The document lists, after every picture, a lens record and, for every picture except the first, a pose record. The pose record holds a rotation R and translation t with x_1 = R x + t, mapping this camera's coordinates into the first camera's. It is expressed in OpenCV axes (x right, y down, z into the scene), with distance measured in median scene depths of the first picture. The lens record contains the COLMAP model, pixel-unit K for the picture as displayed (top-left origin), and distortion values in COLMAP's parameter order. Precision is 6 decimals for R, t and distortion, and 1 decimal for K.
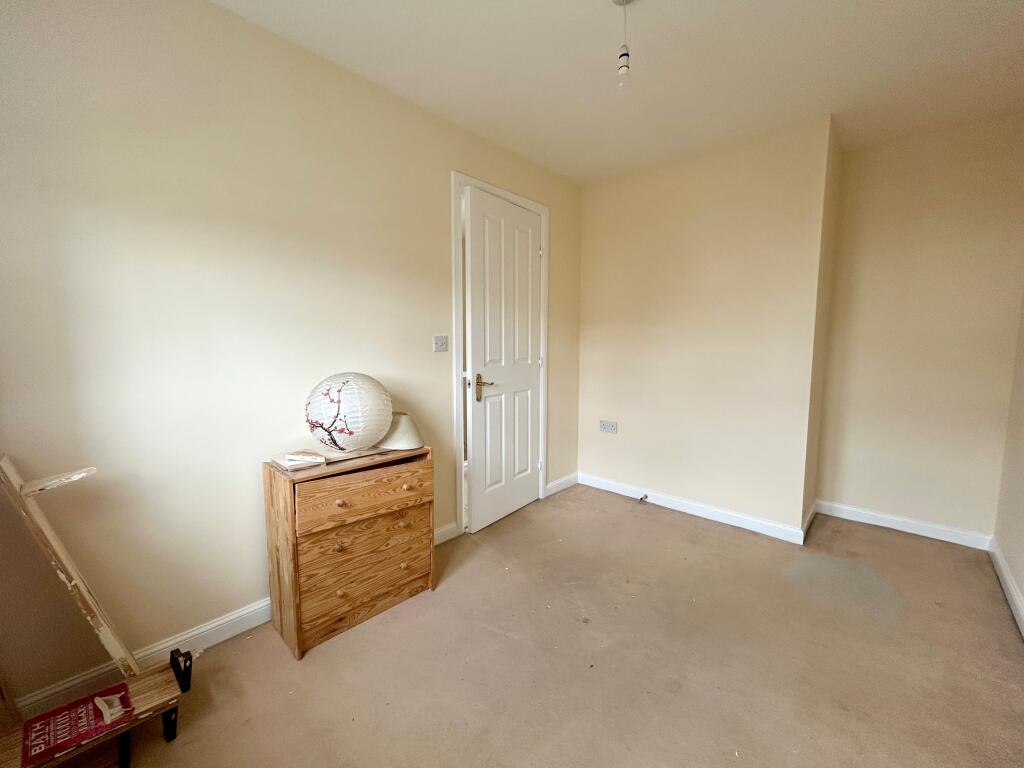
lens RADIAL K [[416.1, 0, 508.2], [0, 416.1, 381.1], [0, 0, 1]] dist [0.001934, -0.000051]
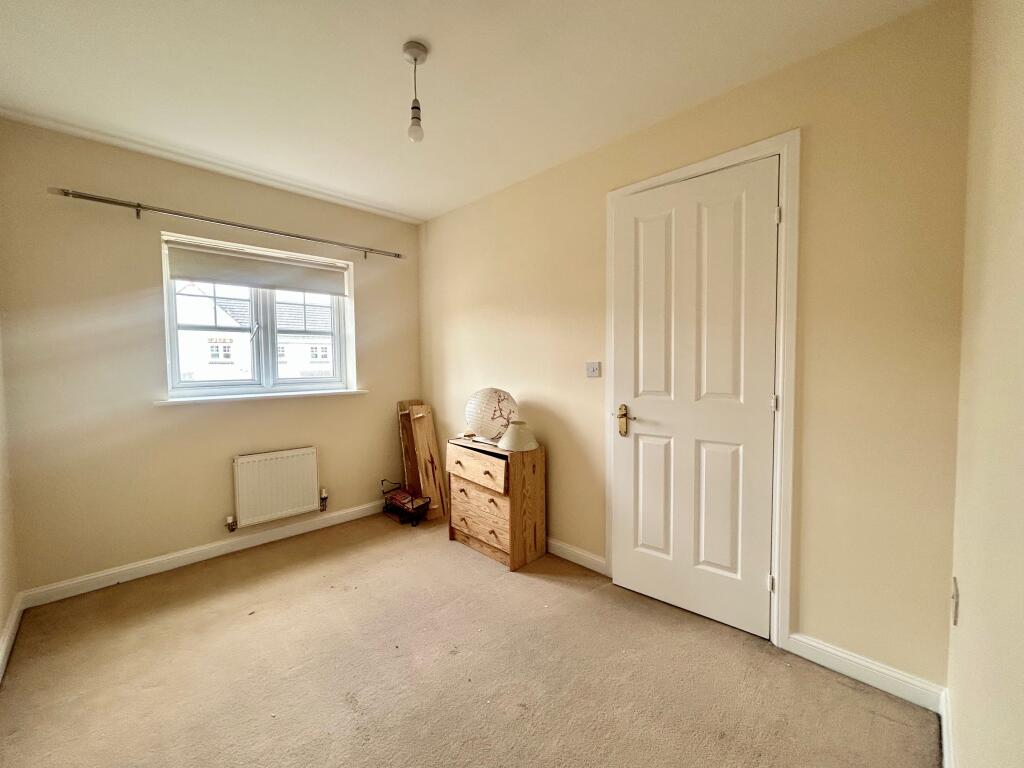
lens RADIAL K [[416.1, 0, 508.2], [0, 416.1, 381.1], [0, 0, 1]] dist [0.001934, -0.000051]
pose [[-0.042841, 0.038233, -0.998350, 0.791456], [-0.091376, 0.994929, 0.042023, -0.079168], [0.994895, 0.093025, -0.039130, 0.772024]]
